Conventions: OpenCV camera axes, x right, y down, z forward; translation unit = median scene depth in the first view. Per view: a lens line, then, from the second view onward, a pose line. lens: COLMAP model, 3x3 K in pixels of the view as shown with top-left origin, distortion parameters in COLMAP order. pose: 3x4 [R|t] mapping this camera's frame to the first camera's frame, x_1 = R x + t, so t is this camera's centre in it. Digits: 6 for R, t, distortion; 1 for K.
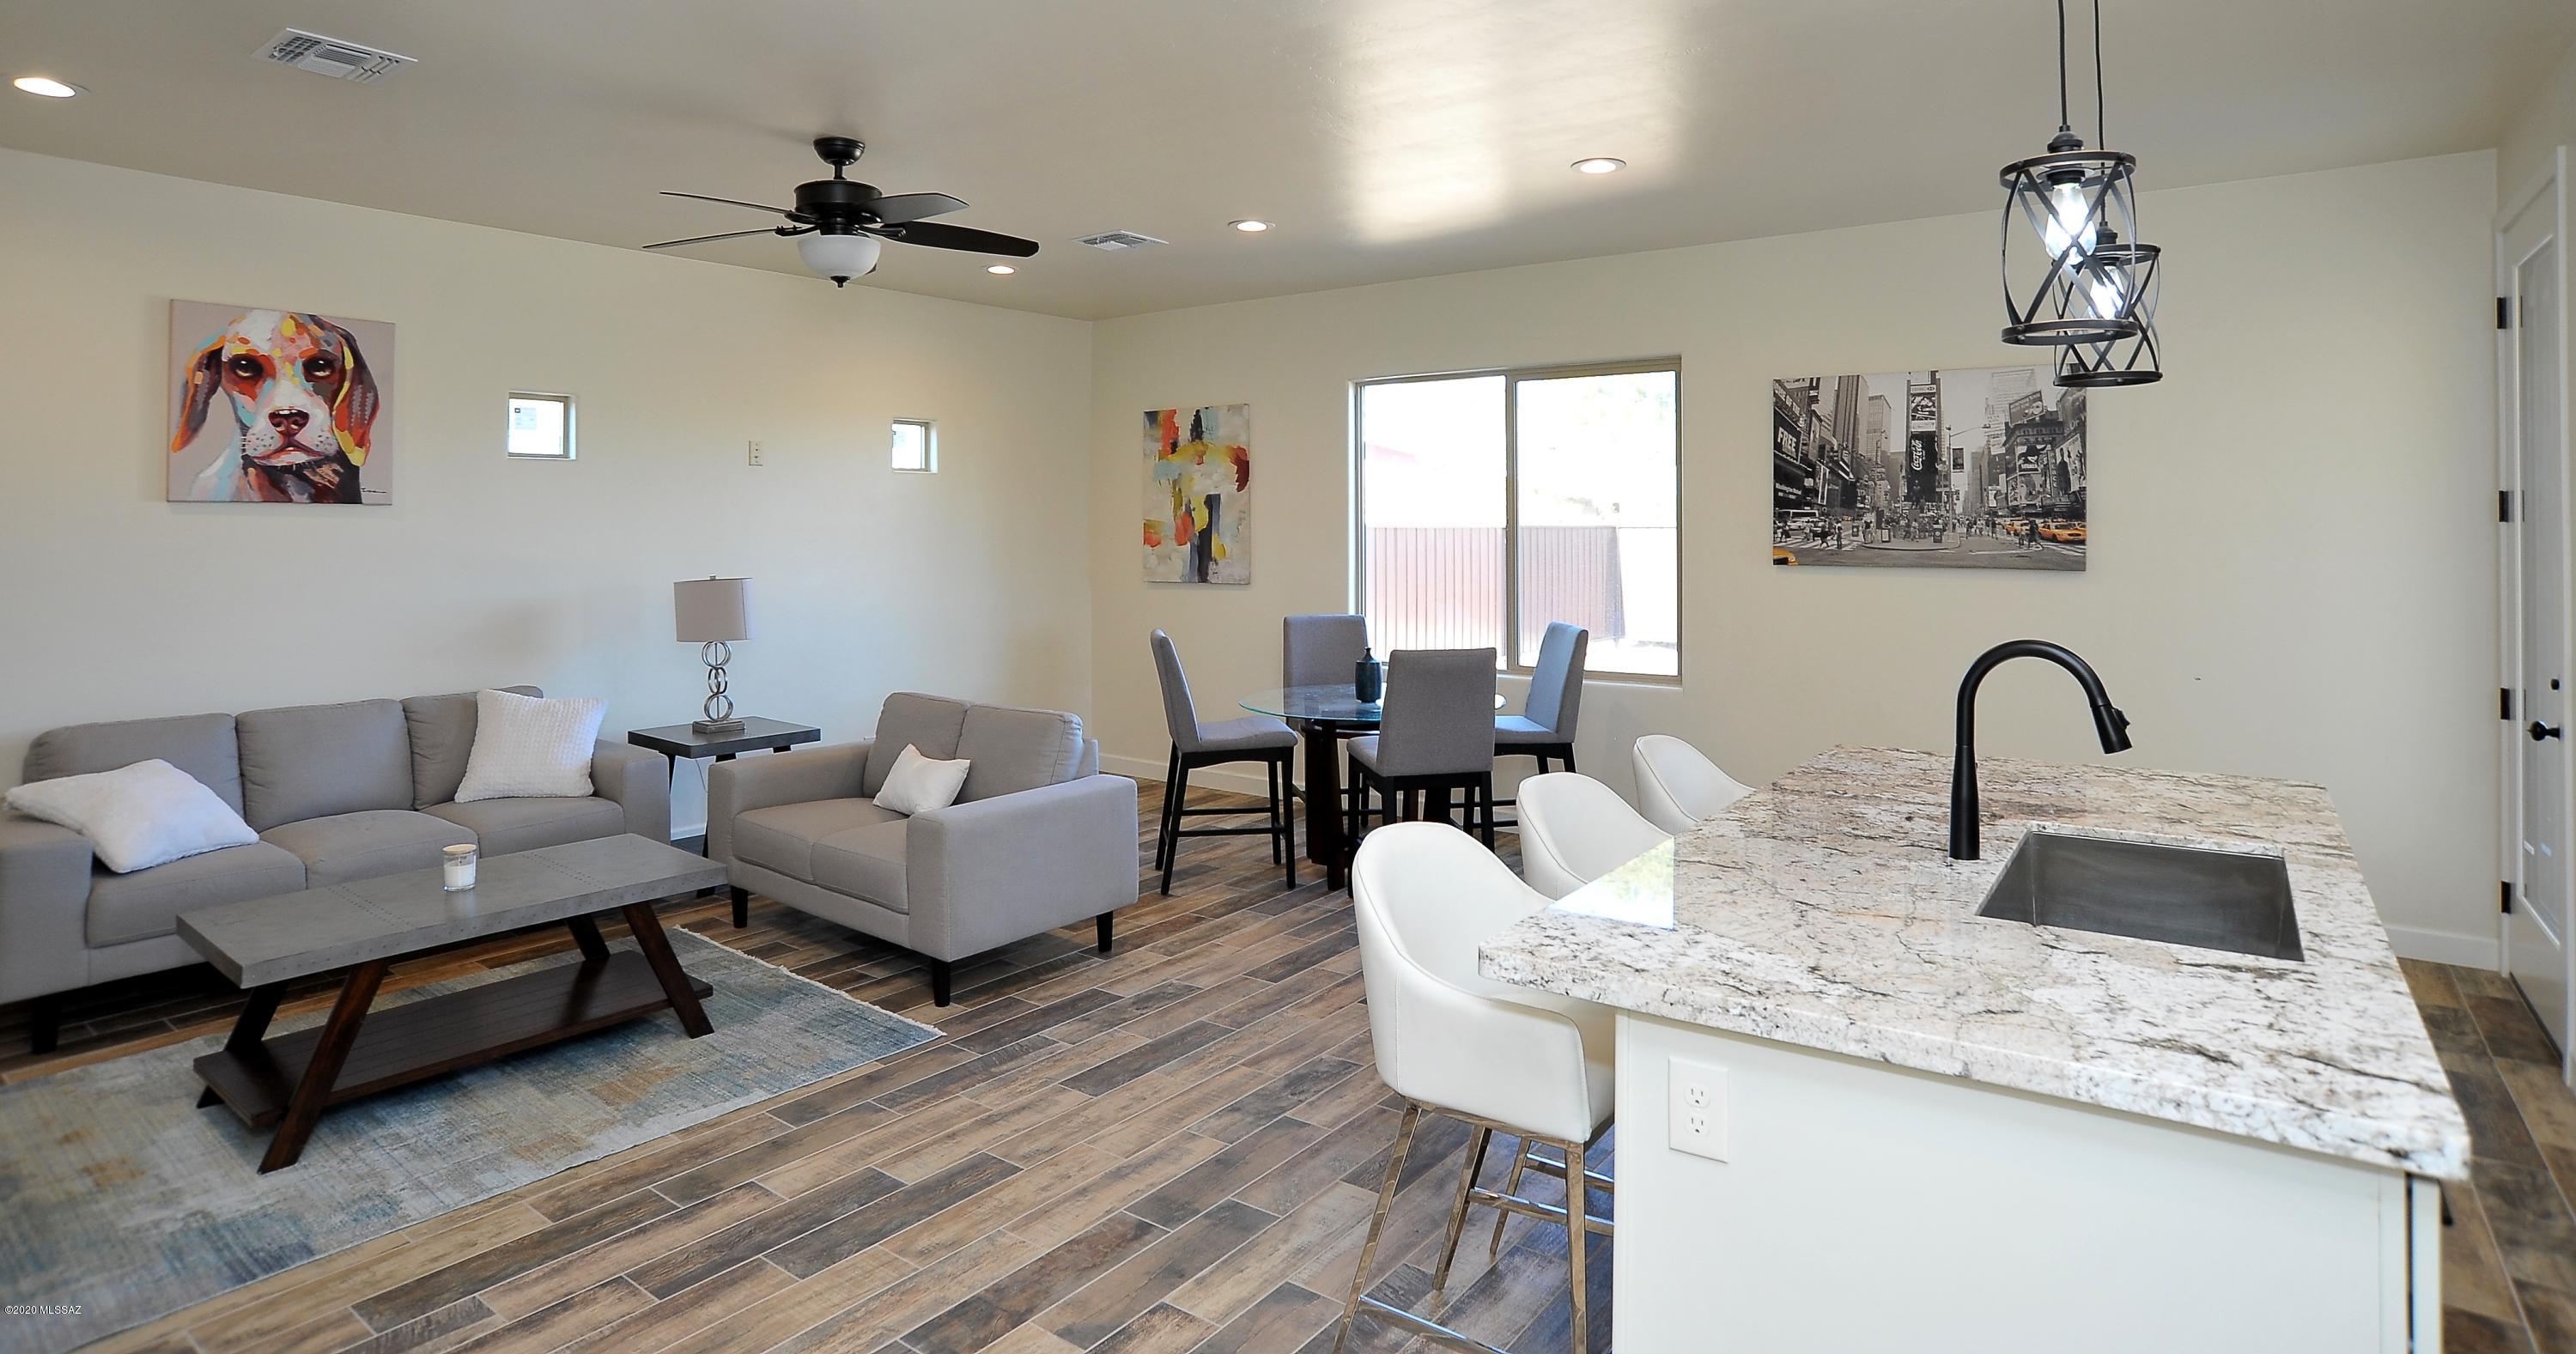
lens RADIAL K [[1332.6, 0, 1270.2], [0, 1332.6, 518.1], [0, 0, 1]] dist [-0.104250, 0.047696]
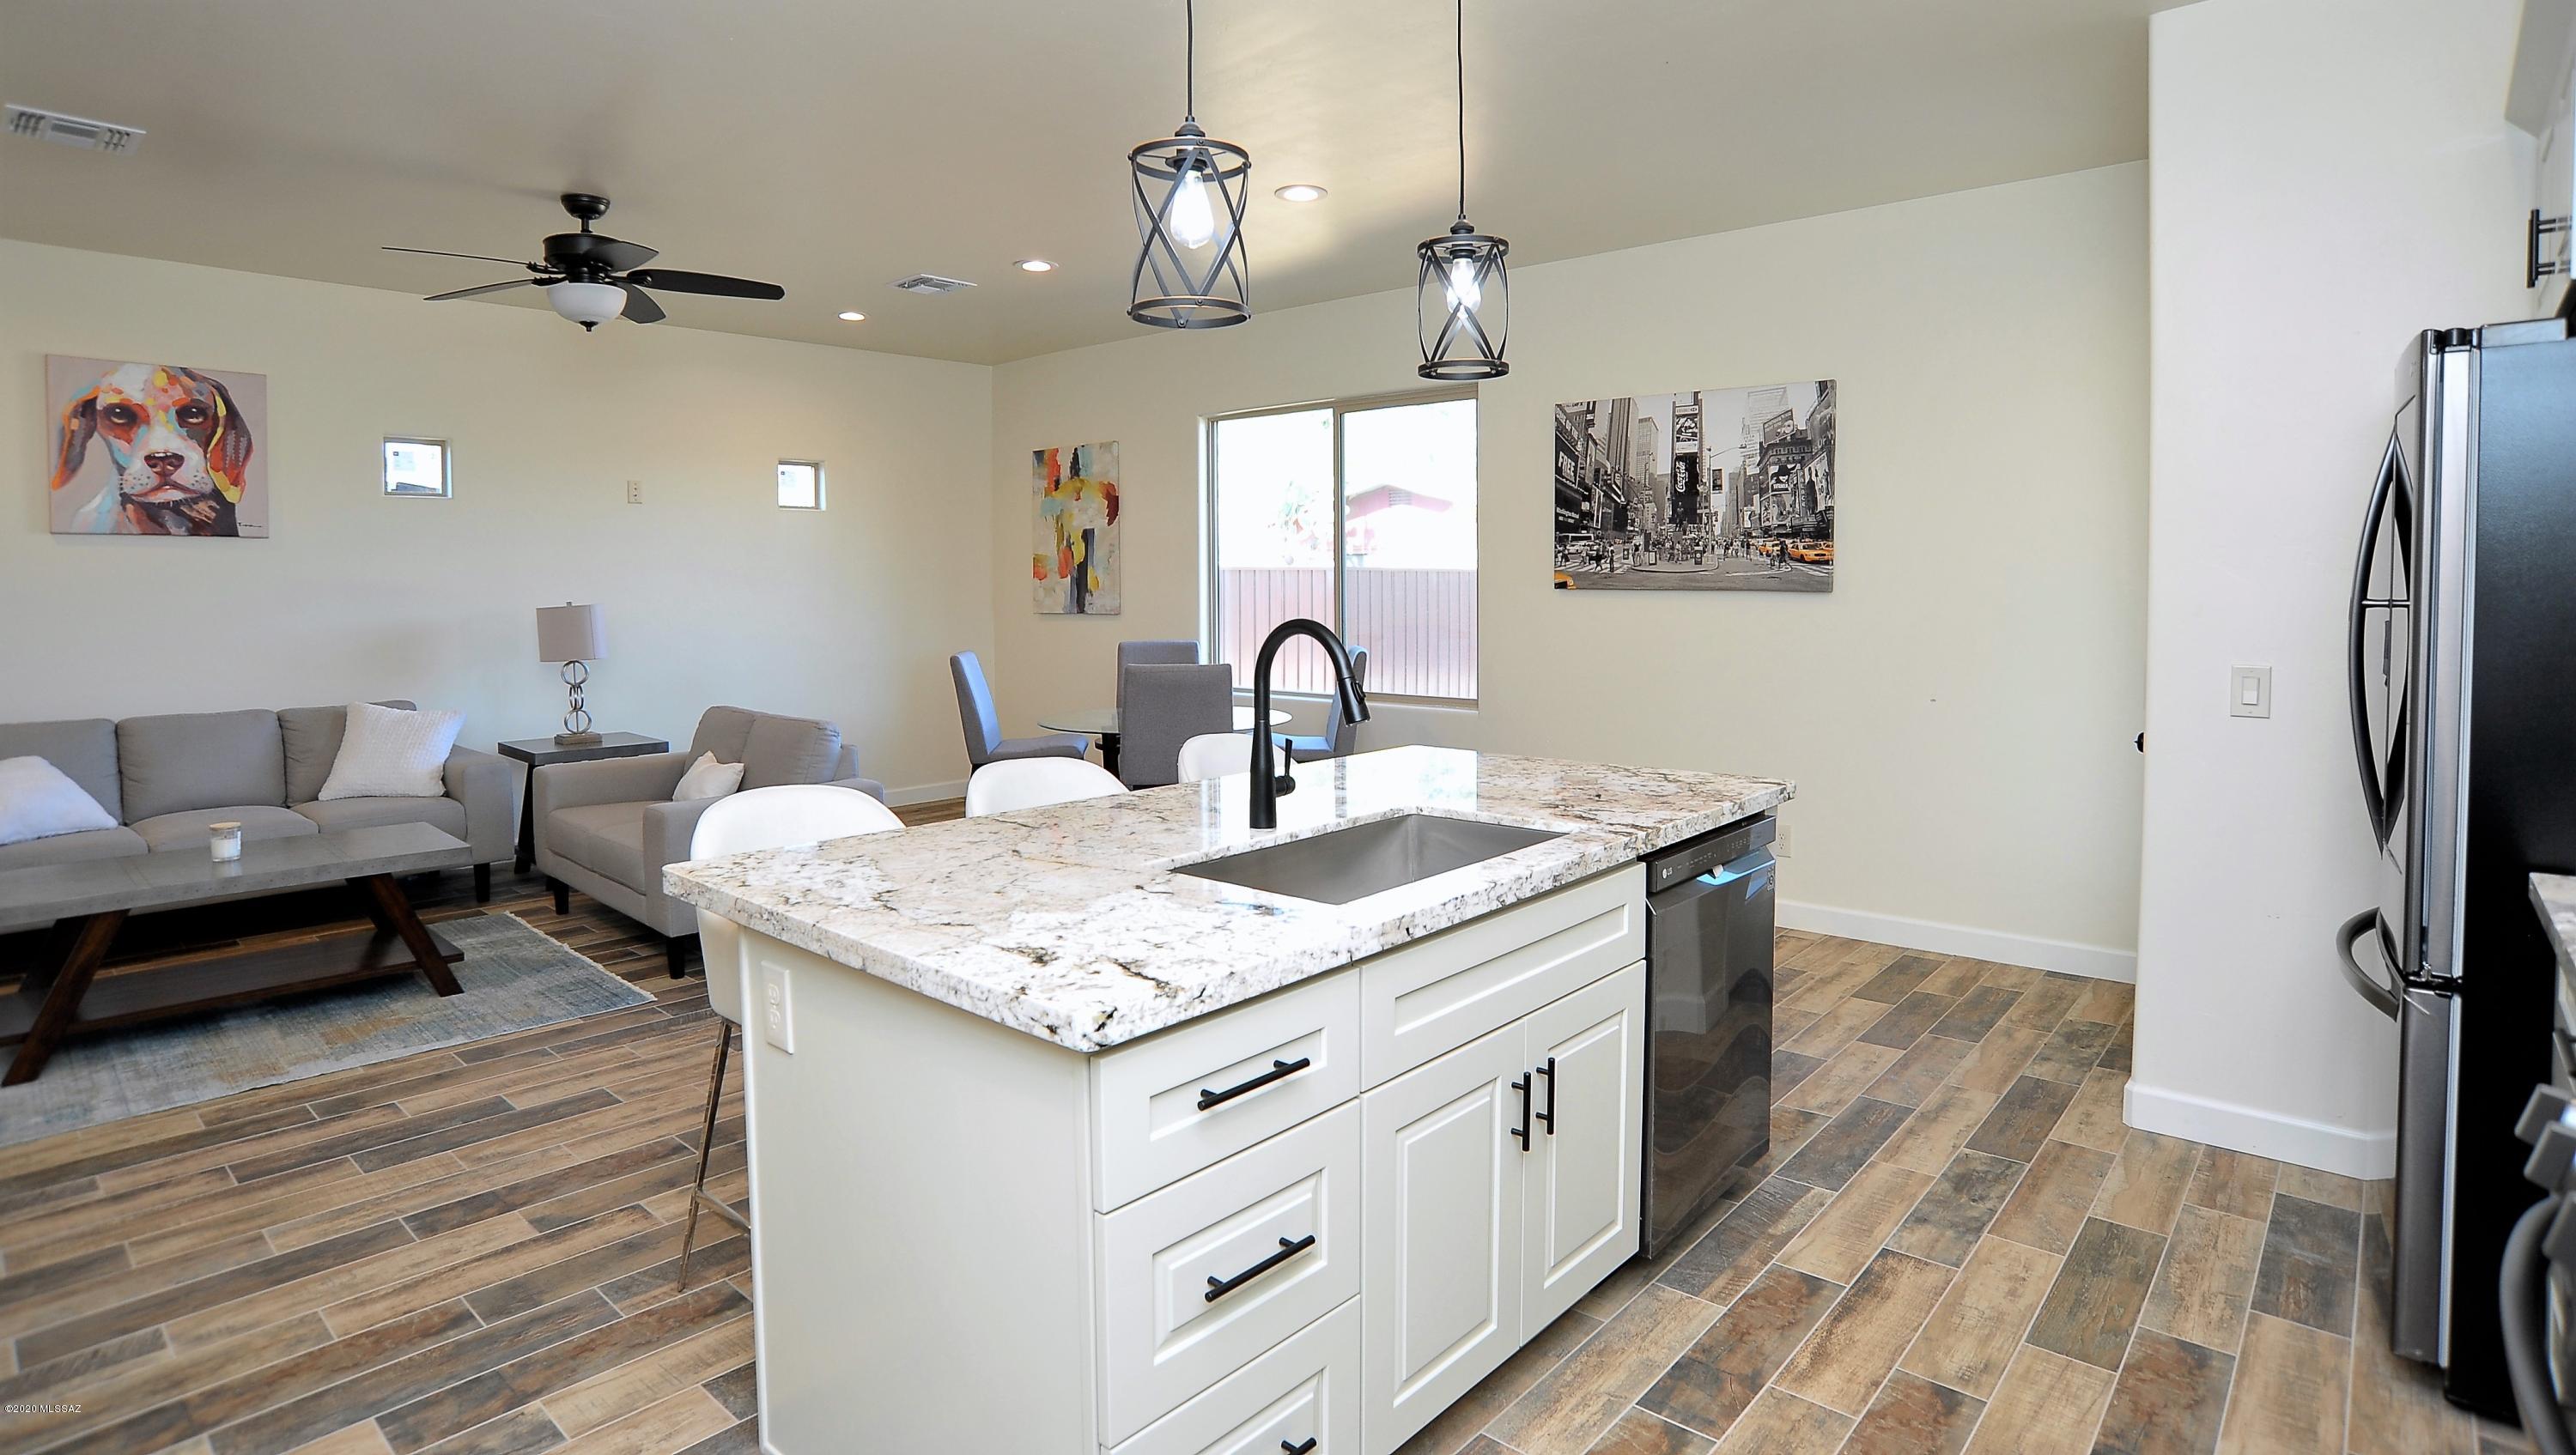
lens RADIAL K [[1319.0, 0, 1288.6], [0, 1319.0, 633.5], [0, 0, 1]] dist [-0.094410, 0.040347]
pose [[0.996519, 0.000539, -0.083361, 0.300642], [0.003305, 0.998937, 0.045972, 0.026075], [0.083297, -0.046088, 0.995458, -0.028434]]
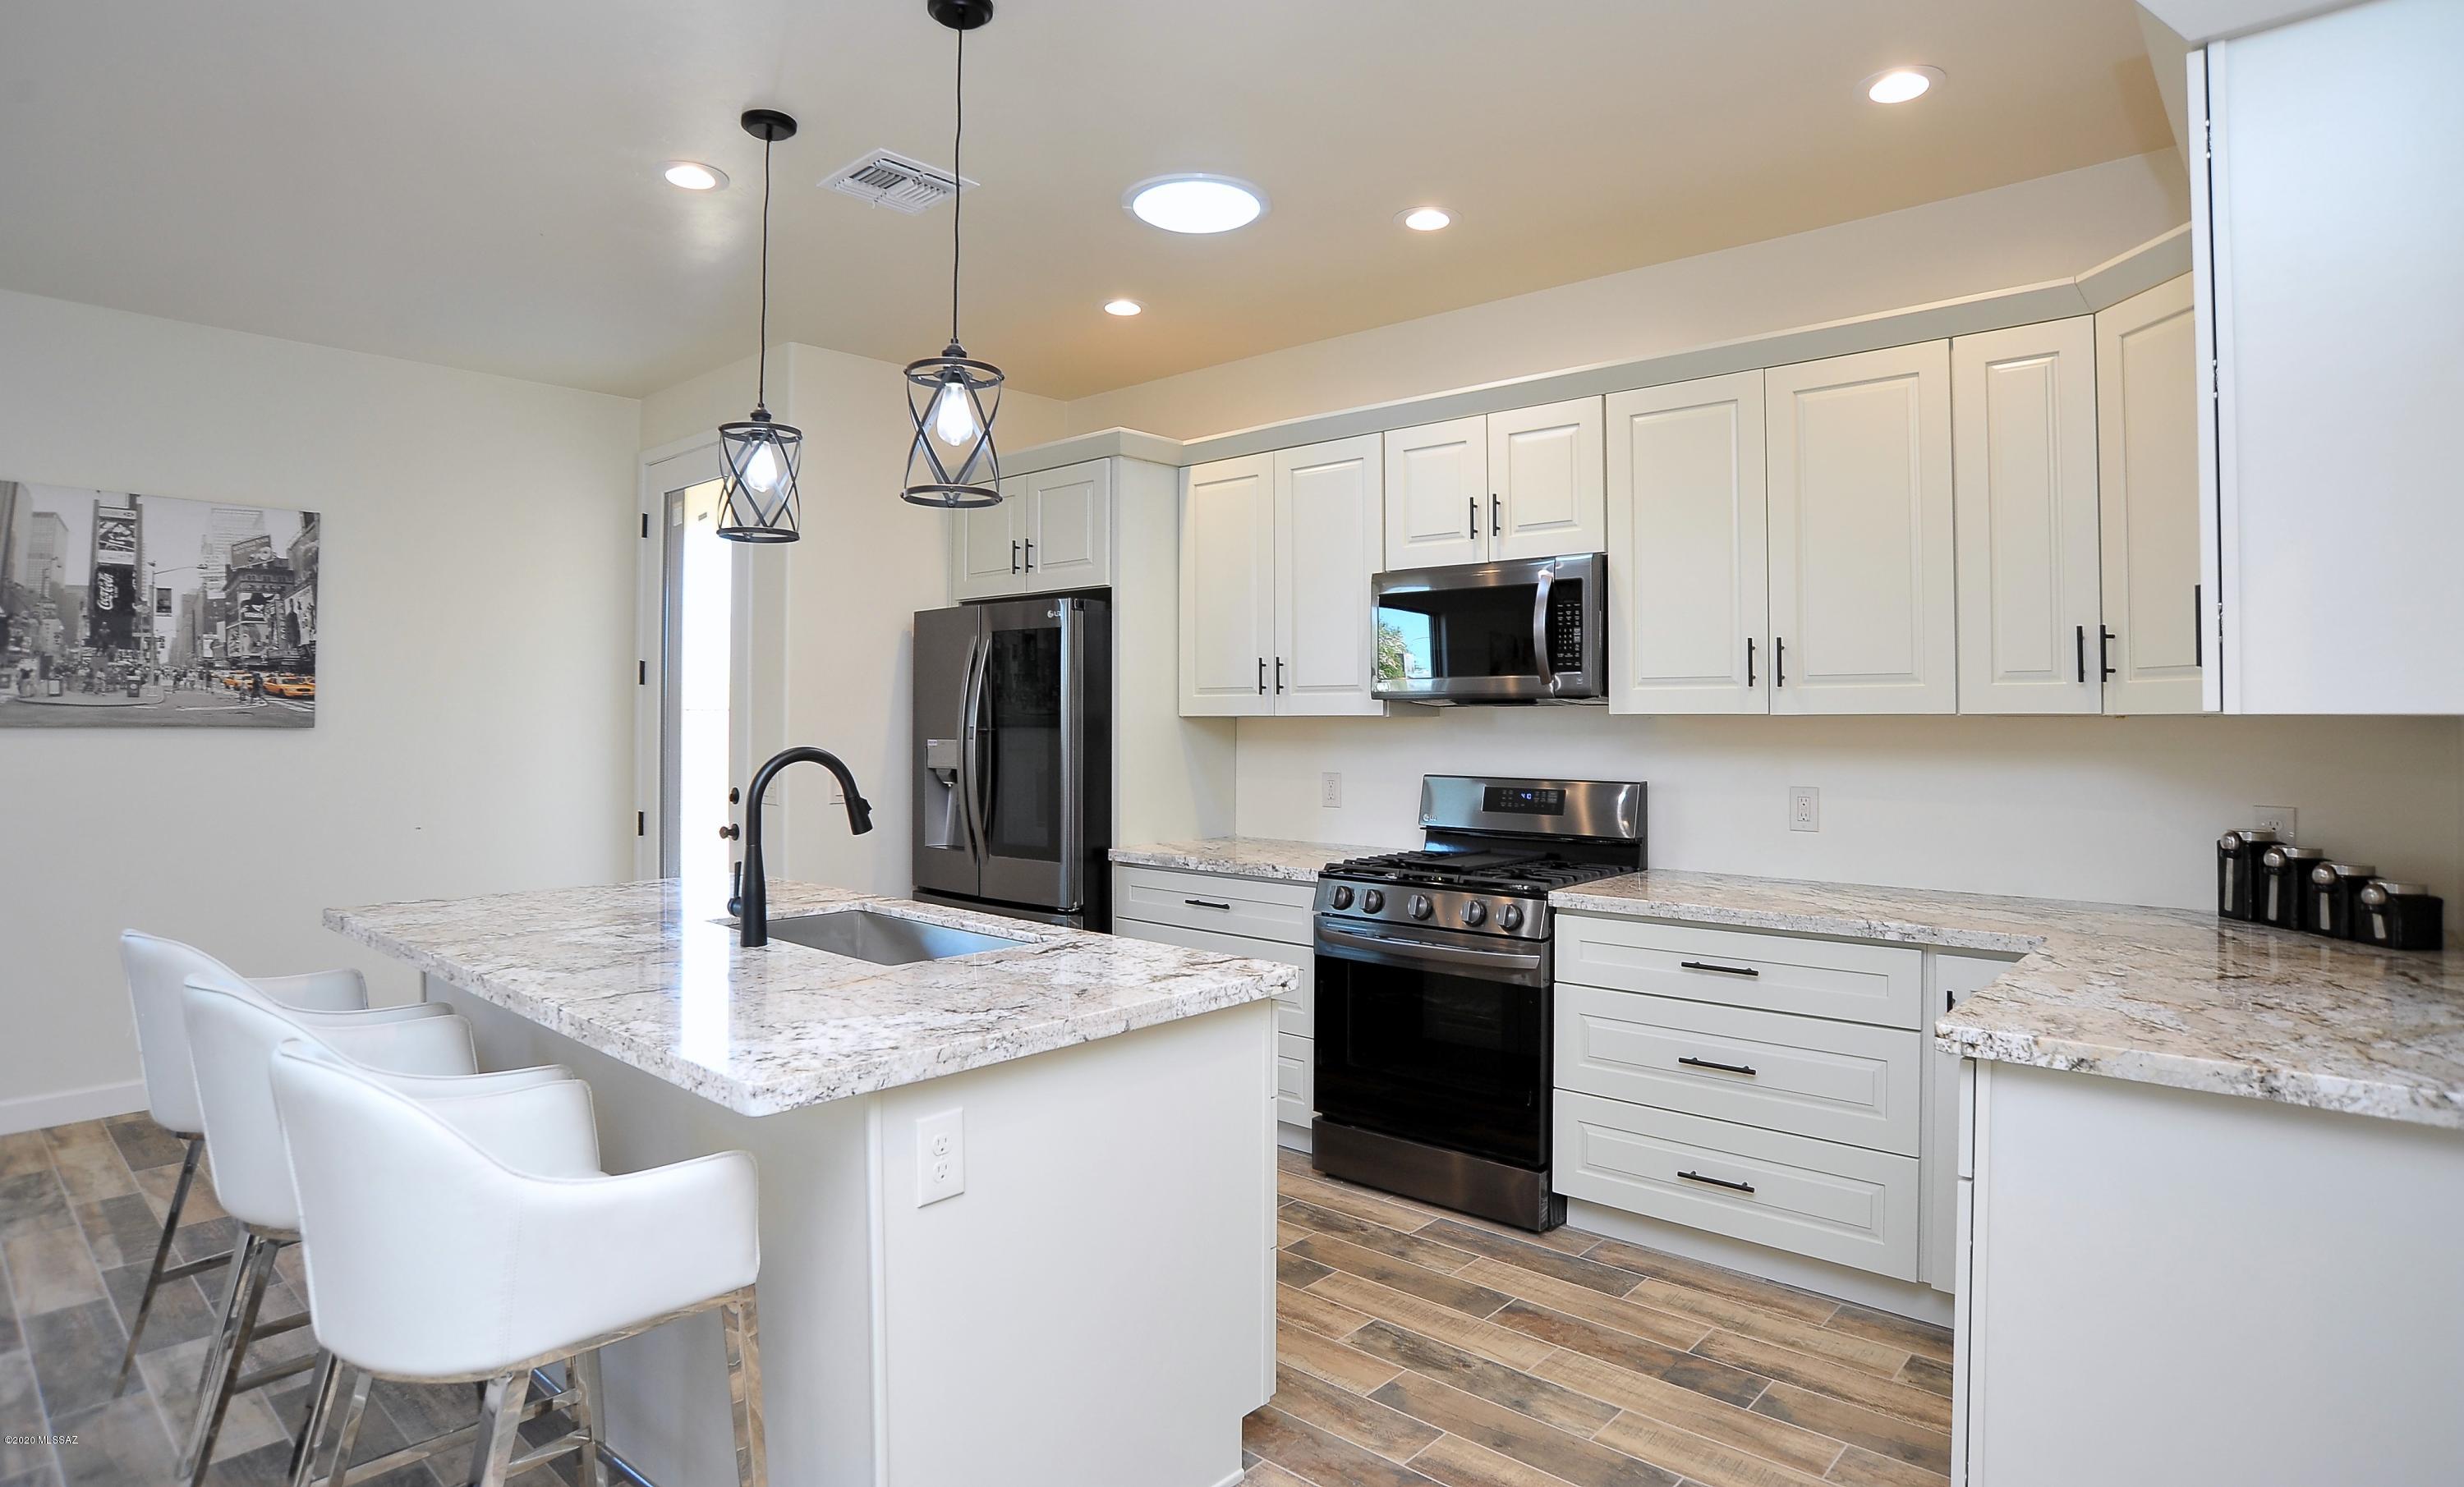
lens RADIAL K [[1315.5, 0, 1240.7], [0, 1315.5, 694.8], [0, 0, 1]] dist [-0.100588, 0.049628]
pose [[0.081823, 0.019959, 0.996447, -0.254447], [-0.006849, 0.999787, -0.019464, 0.029996], [-0.996623, -0.005232, 0.081942, 0.227353]]
